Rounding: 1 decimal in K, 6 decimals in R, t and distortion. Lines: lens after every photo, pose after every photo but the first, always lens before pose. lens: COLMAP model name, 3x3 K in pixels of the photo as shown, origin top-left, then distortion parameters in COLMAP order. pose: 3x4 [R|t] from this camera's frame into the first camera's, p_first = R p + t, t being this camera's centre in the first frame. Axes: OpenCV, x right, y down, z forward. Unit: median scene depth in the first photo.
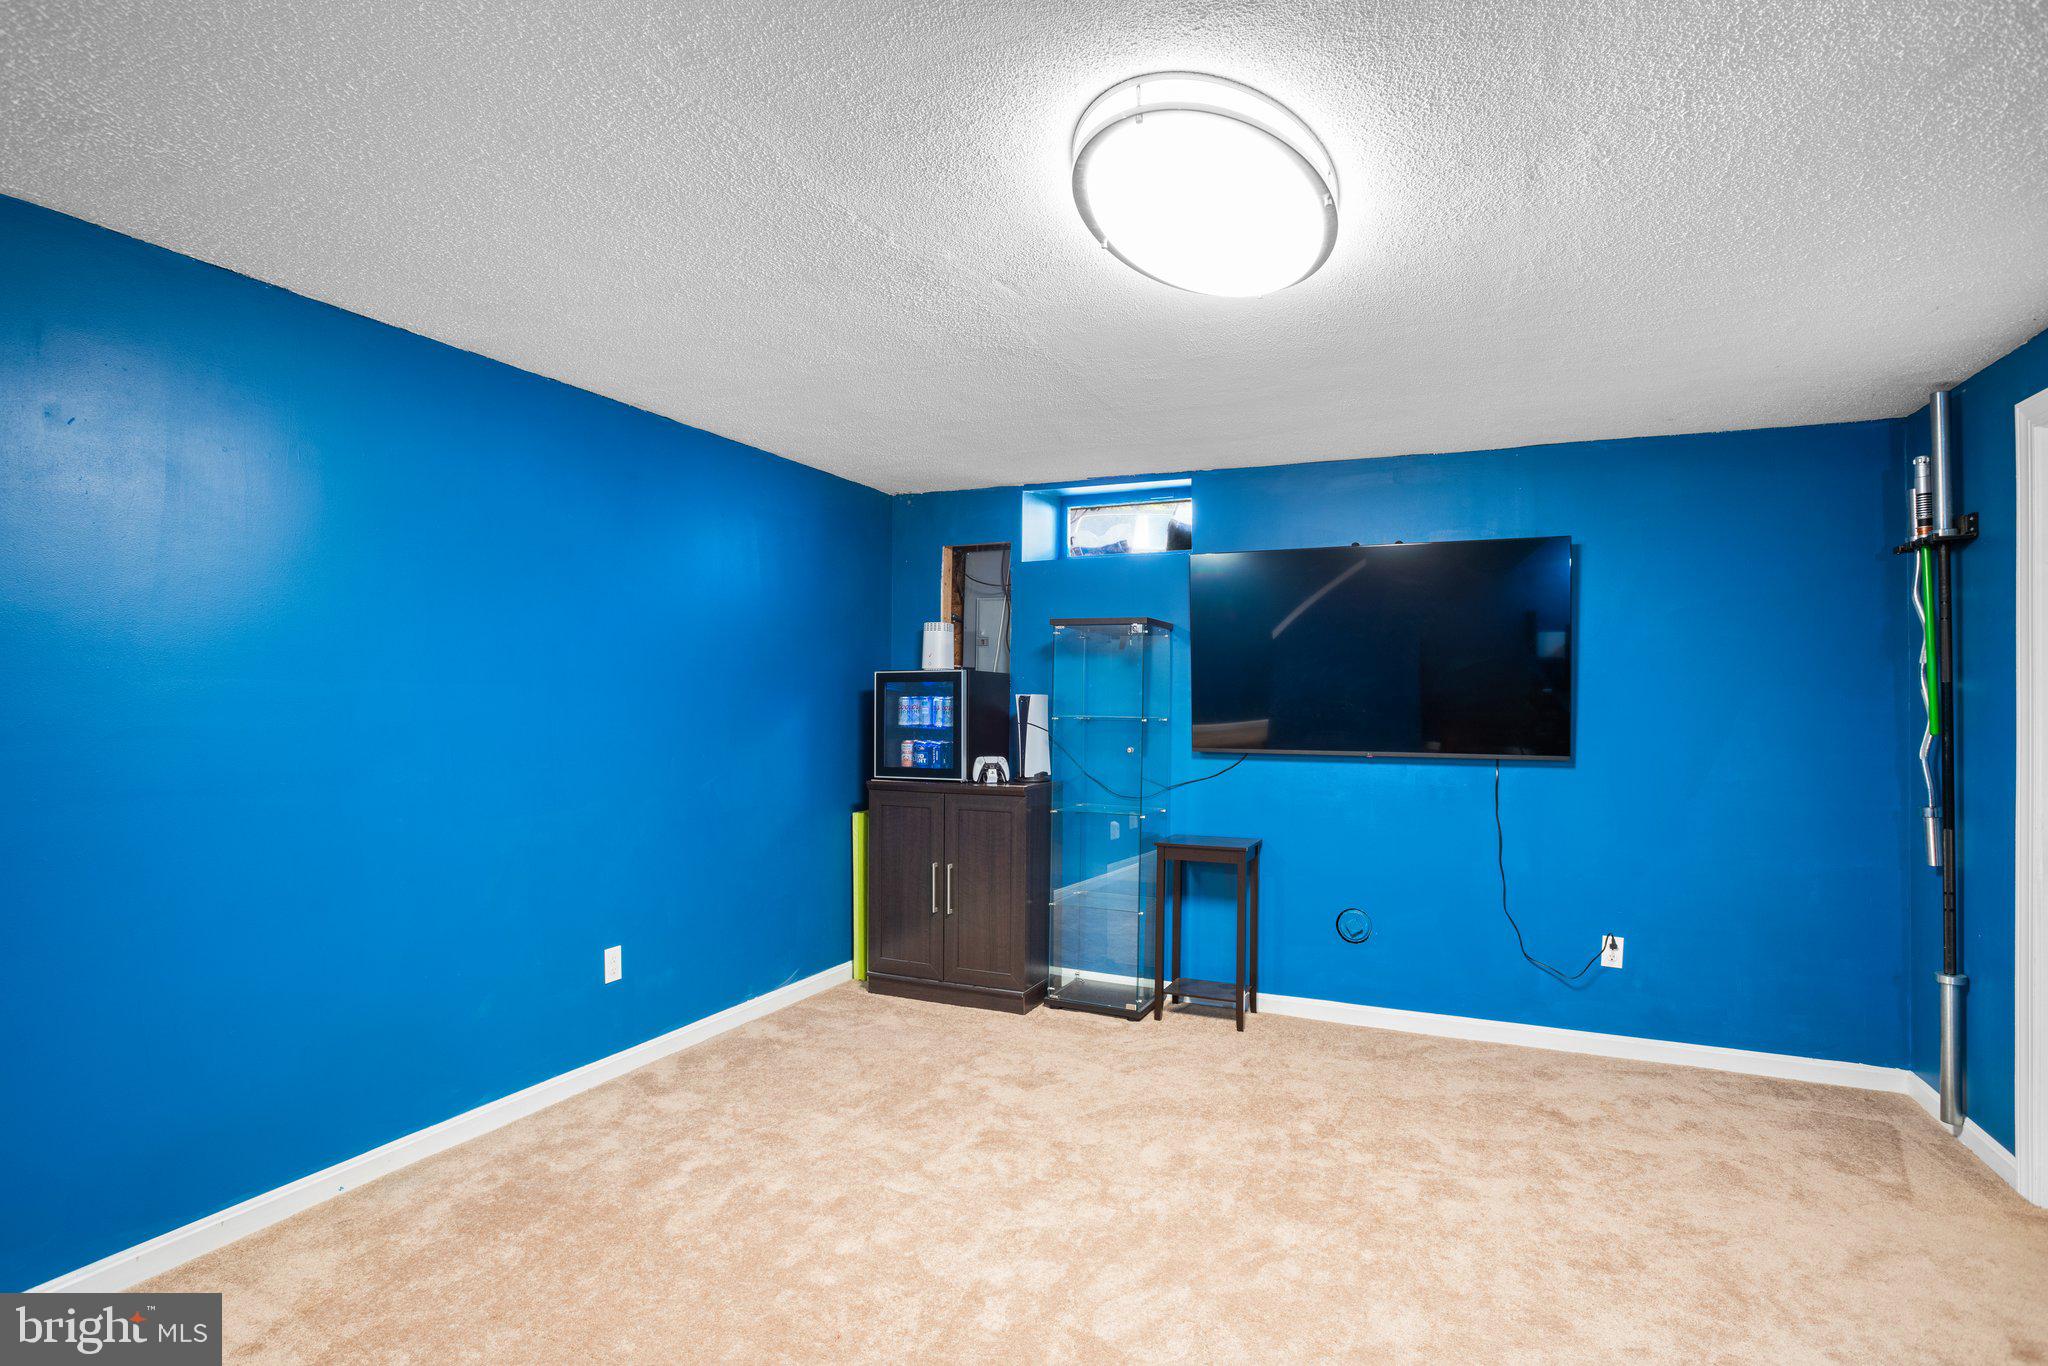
lens RADIAL K [[1052.6, 0, 1024.0], [0, 1052.6, 683.0], [0, 0, 1]] dist [-0.080193, 0.038304]
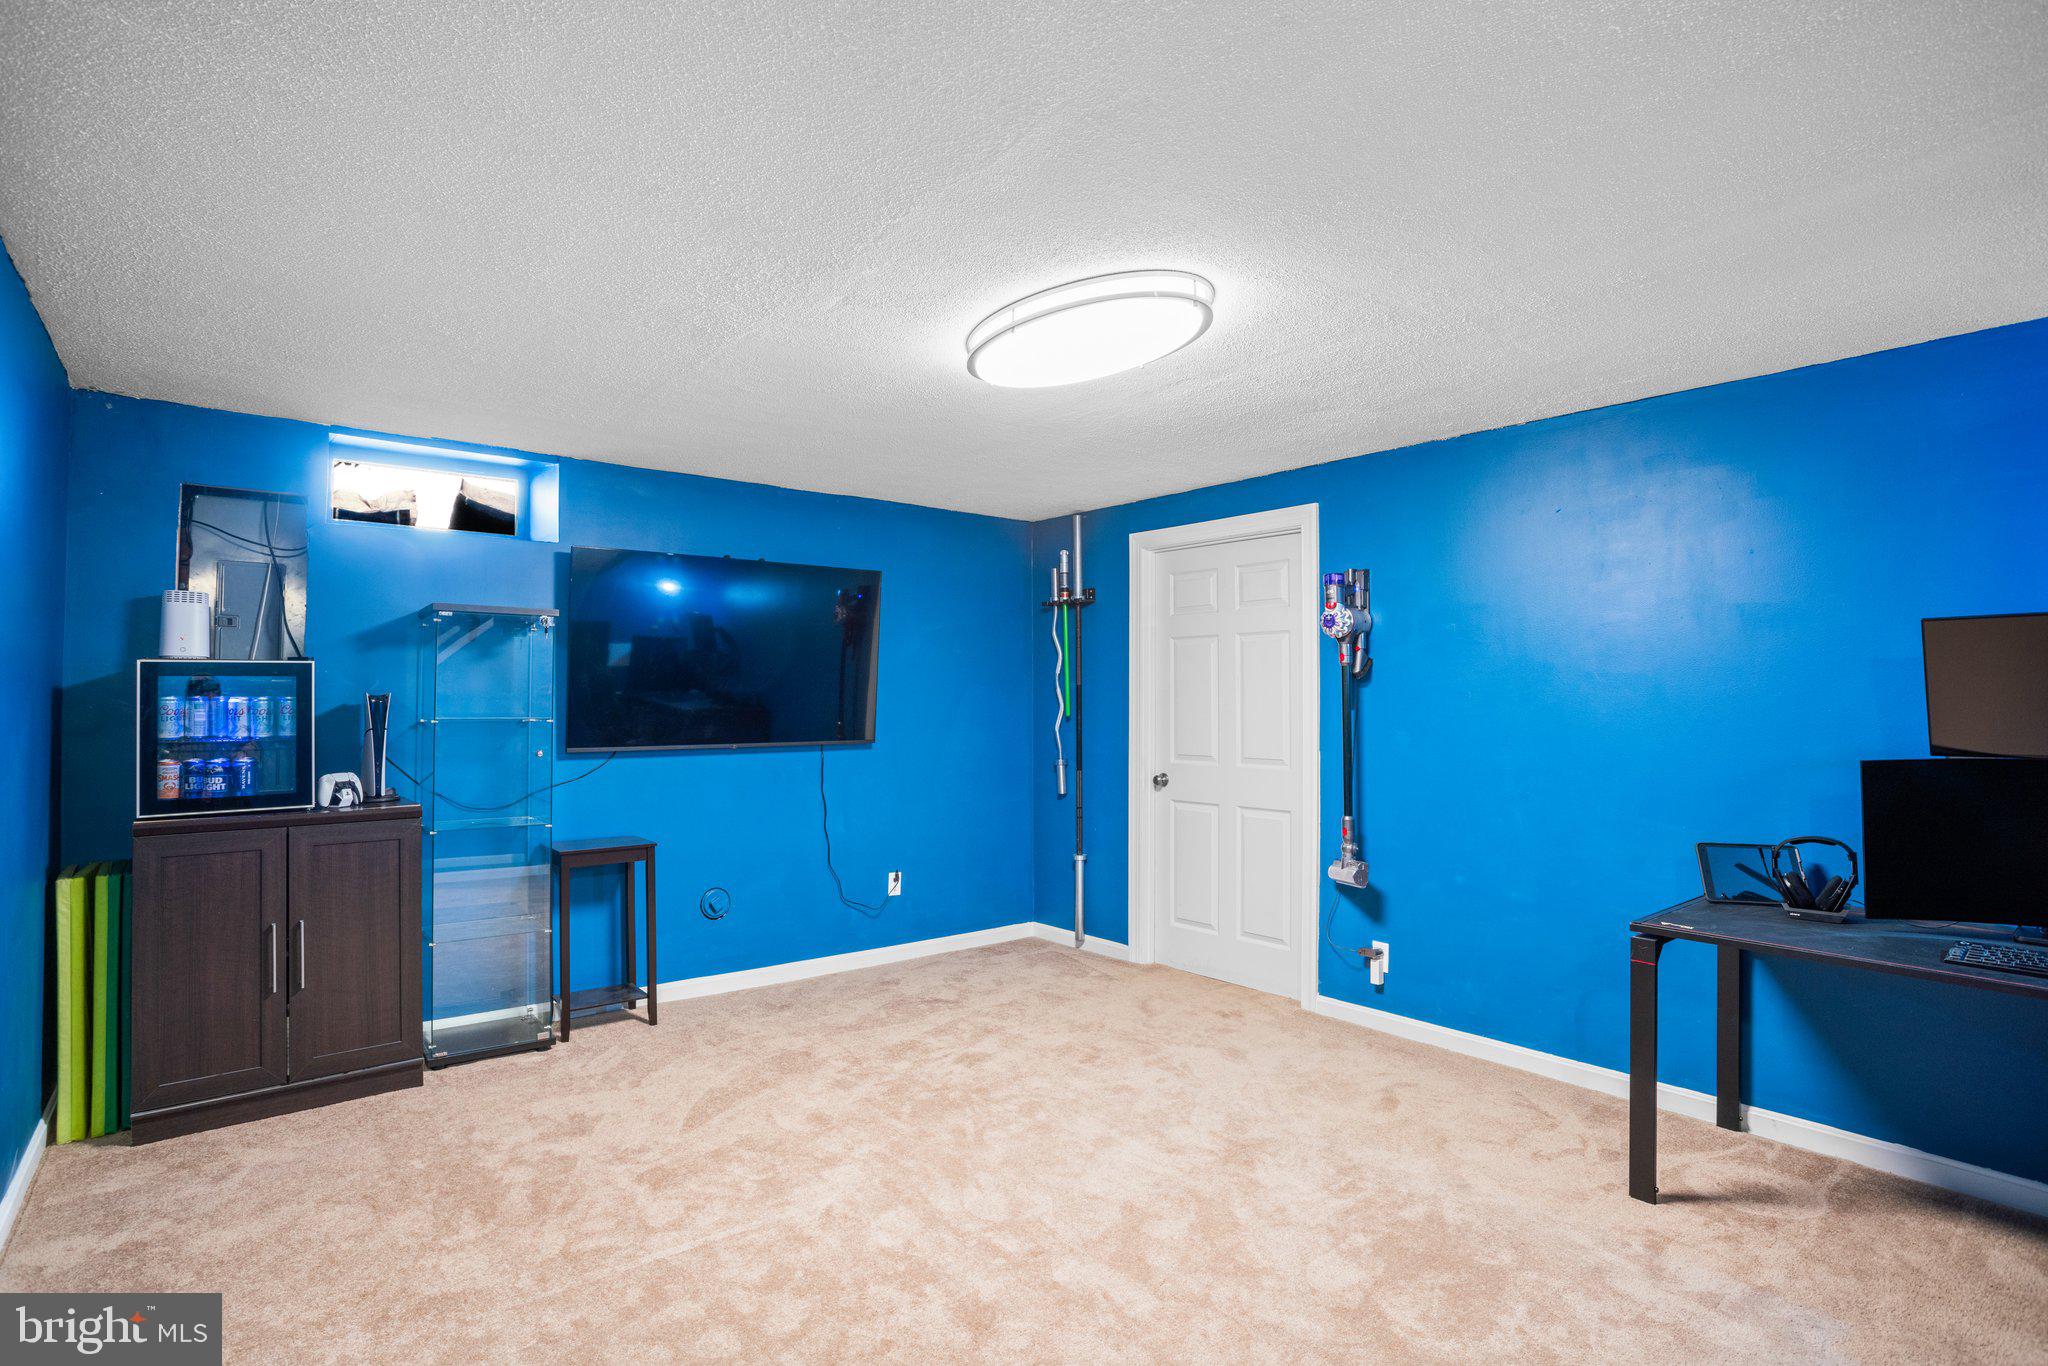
lens RADIAL K [[1052.6, 0, 1024.0], [0, 1052.6, 683.0], [0, 0, 1]] dist [-0.080193, 0.038304]
pose [[0.413697, 0.006427, 0.910392, -0.613028], [-0.008287, 0.999960, -0.003294, 0.002419], [-0.910377, -0.006182, 0.413734, 0.281911]]
